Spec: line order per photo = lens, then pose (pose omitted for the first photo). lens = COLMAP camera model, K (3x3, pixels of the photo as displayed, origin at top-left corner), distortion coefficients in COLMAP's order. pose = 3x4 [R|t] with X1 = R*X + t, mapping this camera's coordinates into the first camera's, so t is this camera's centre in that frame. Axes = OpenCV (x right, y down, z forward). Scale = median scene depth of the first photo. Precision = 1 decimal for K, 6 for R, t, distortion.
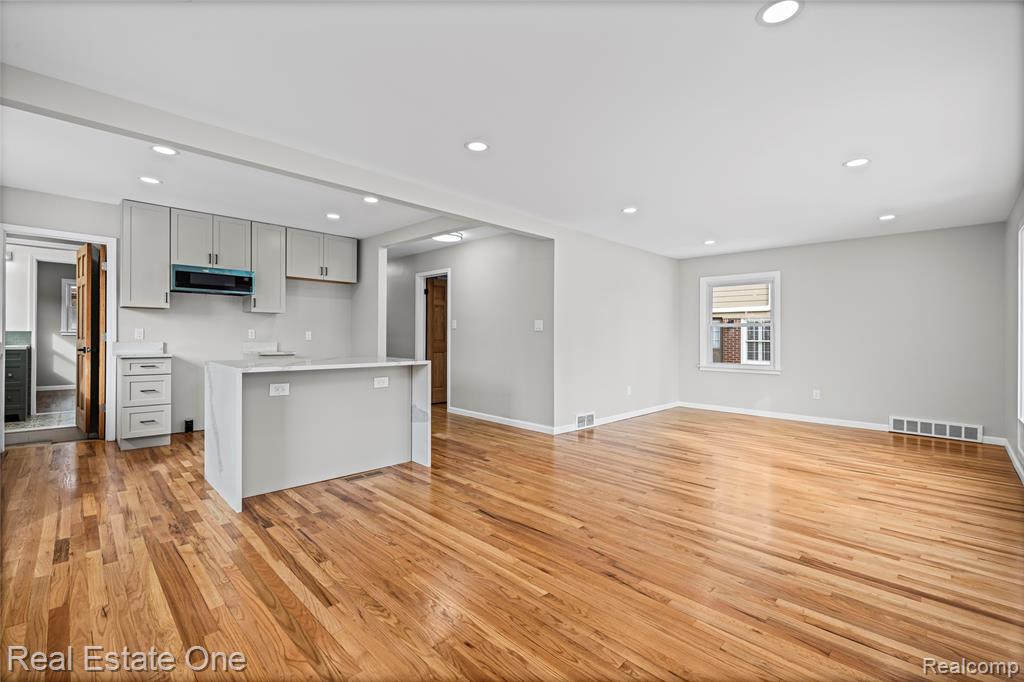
lens RADIAL K [[446.0, 0, 510.2], [0, 446.0, 338.5], [0, 0, 1]] dist [0.000423, -0.002218]
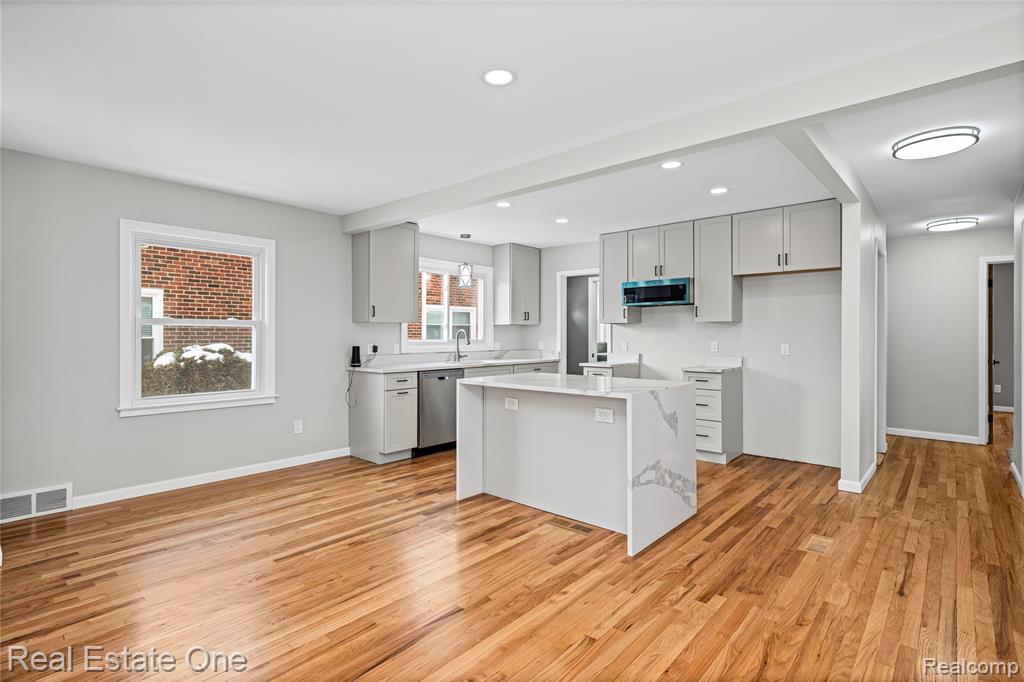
lens RADIAL K [[498.7, 0, 510.9], [0, 498.7, 343.9], [0, 0, 1]] dist [-0.000285, -0.001476]
pose [[0.062159, 0.006751, -0.998043, 0.530821], [-0.004942, 0.999967, 0.006457, -0.027665], [0.998054, 0.004531, 0.062190, 0.765438]]
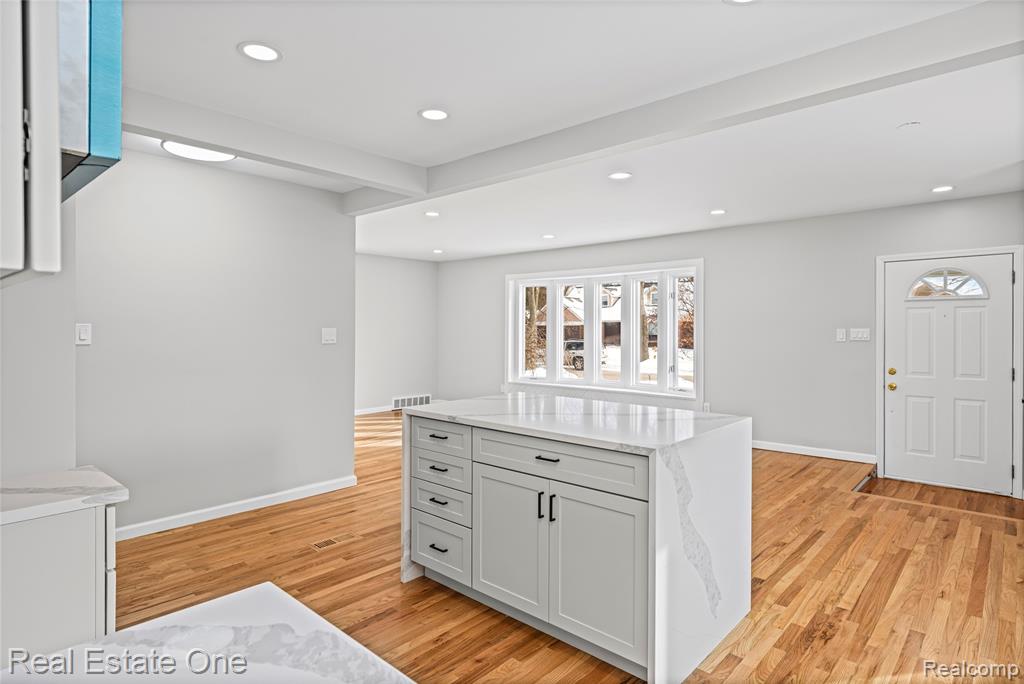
lens RADIAL K [[560.7, 0, 512.7], [0, 560.7, 326.5], [0, 0, 1]] dist [0.001018, -0.001849]
pose [[-0.051561, -0.011888, 0.998599, -1.100986], [0.005646, 0.999910, 0.012196, -0.071339], [-0.998654, 0.006267, -0.051489, 1.041832]]
